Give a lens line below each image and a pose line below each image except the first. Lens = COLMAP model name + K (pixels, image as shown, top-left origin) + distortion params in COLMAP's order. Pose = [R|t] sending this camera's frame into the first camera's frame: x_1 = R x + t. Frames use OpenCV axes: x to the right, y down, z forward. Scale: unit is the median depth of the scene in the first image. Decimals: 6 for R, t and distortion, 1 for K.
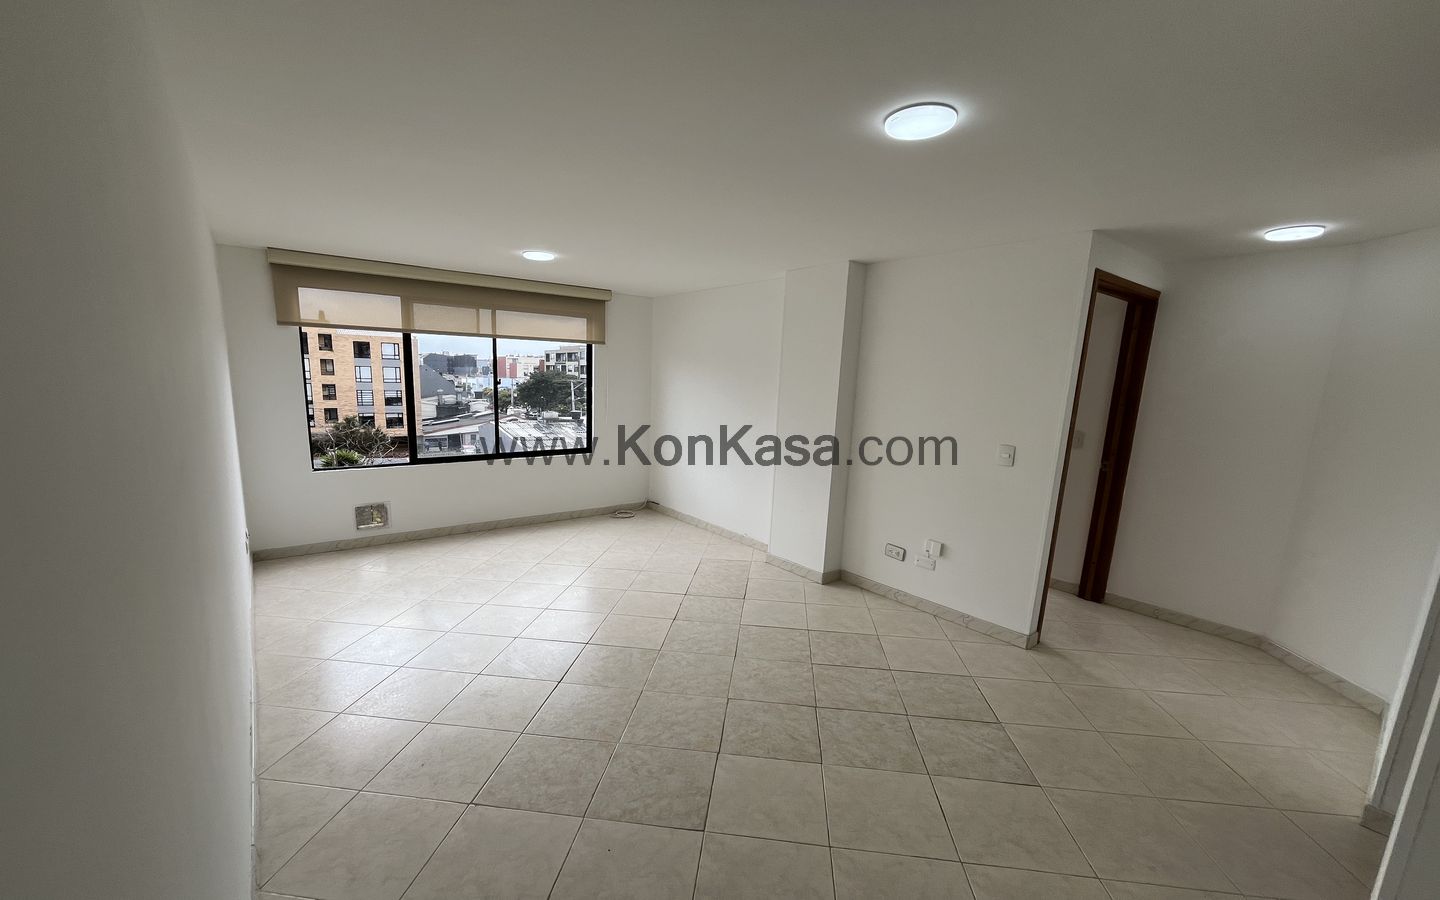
lens RADIAL K [[579.6, 0, 714.9], [0, 579.6, 482.1], [0, 0, 1]] dist [-0.000617, 0.000004]
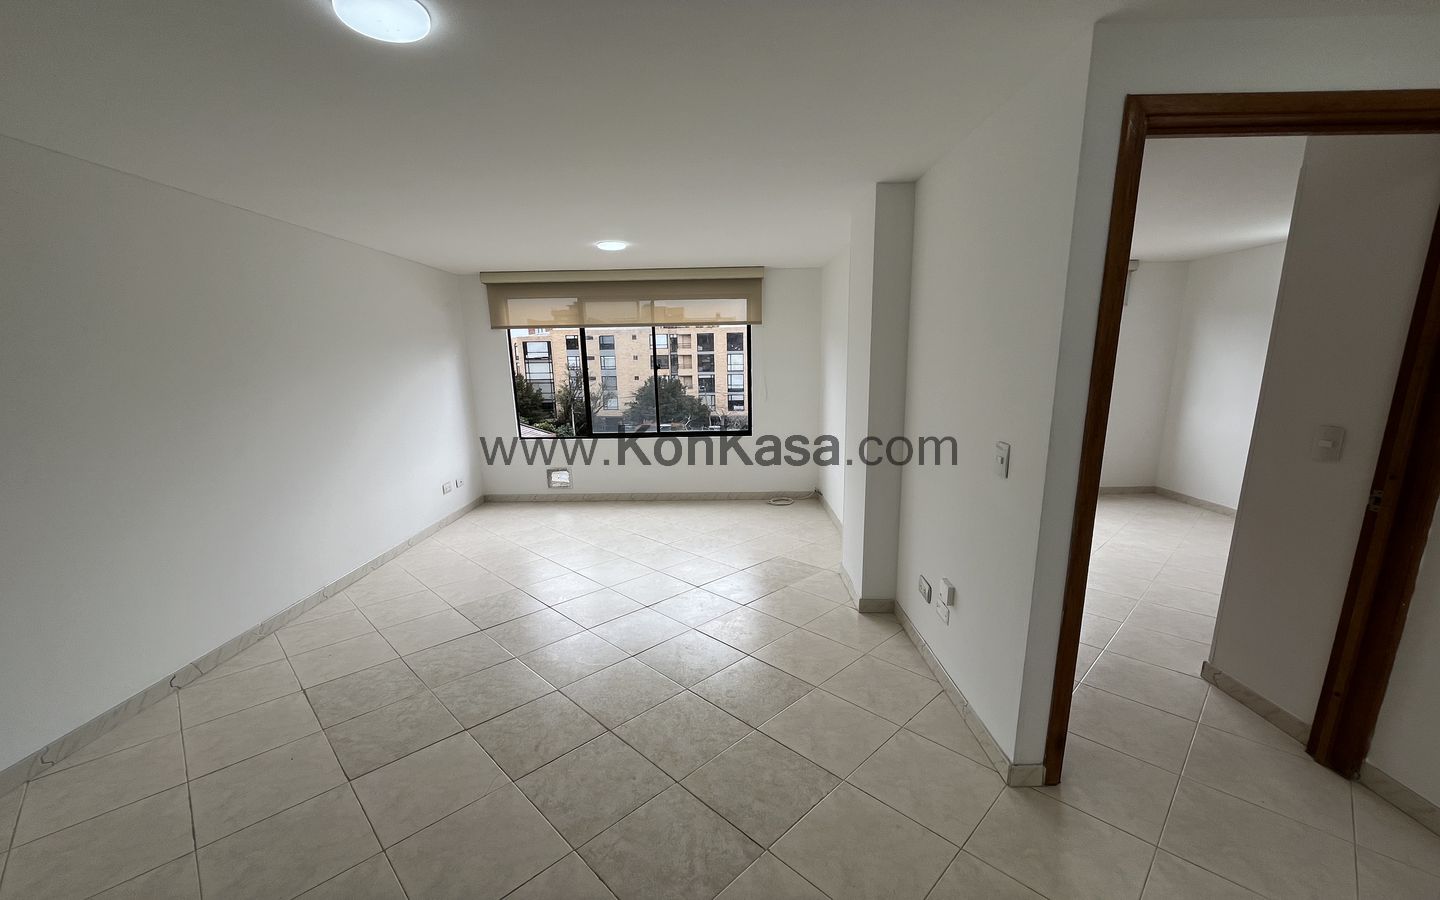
lens RADIAL K [[579.6, 0, 714.9], [0, 579.6, 482.1], [0, 0, 1]] dist [-0.000617, 0.000004]
pose [[0.773902, 0.091187, -0.626706, 0.491900], [-0.076942, 0.995787, 0.049876, -0.021716], [0.628614, 0.009621, 0.777658, 0.259721]]
